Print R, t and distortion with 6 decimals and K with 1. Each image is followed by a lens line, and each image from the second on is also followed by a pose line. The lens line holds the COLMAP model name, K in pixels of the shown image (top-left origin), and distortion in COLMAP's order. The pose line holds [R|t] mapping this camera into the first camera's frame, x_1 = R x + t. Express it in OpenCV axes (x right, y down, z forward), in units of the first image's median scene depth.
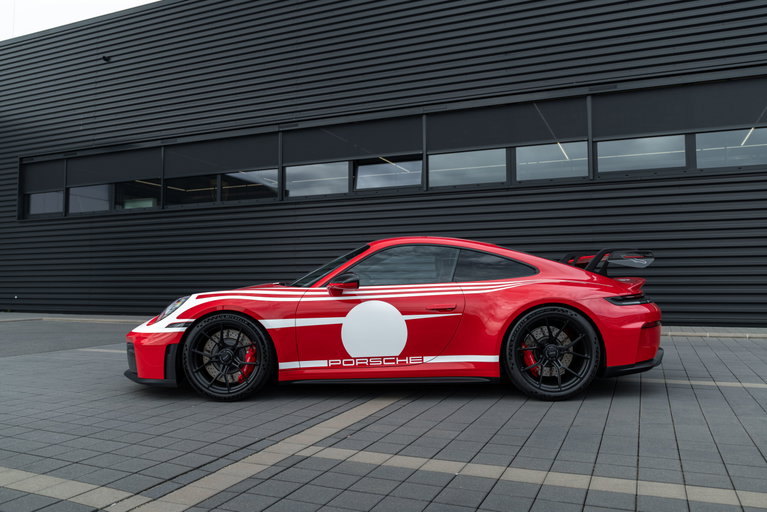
lens RADIAL K [[611.3, 0, 383.7], [0, 611.3, 257.4], [0, 0, 1]] dist [-0.007961, -0.002040]
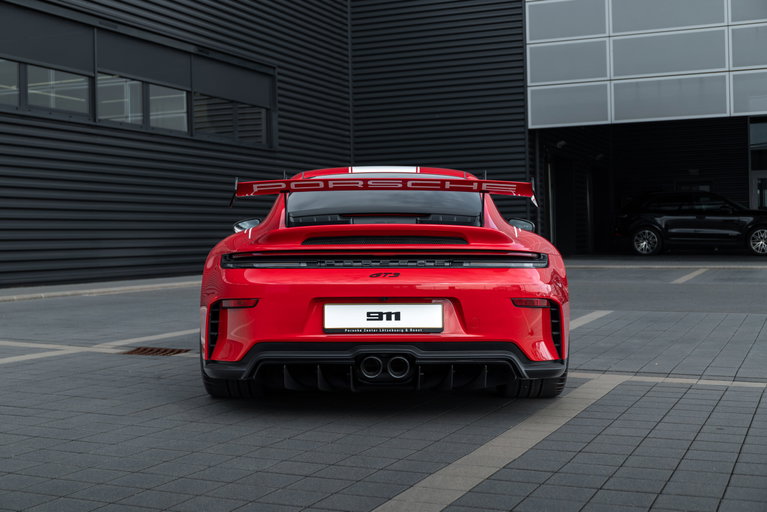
lens RADIAL K [[1078.0, 0, 383.4], [0, 1078.0, 254.1], [0, 0, 1]] dist [-0.035623, 0.000000]
pose [[-0.002442, -0.013672, 0.999904, -1.304983], [-0.041067, 0.999064, 0.013560, 0.027308], [-0.999153, -0.041030, -0.003001, 0.608627]]
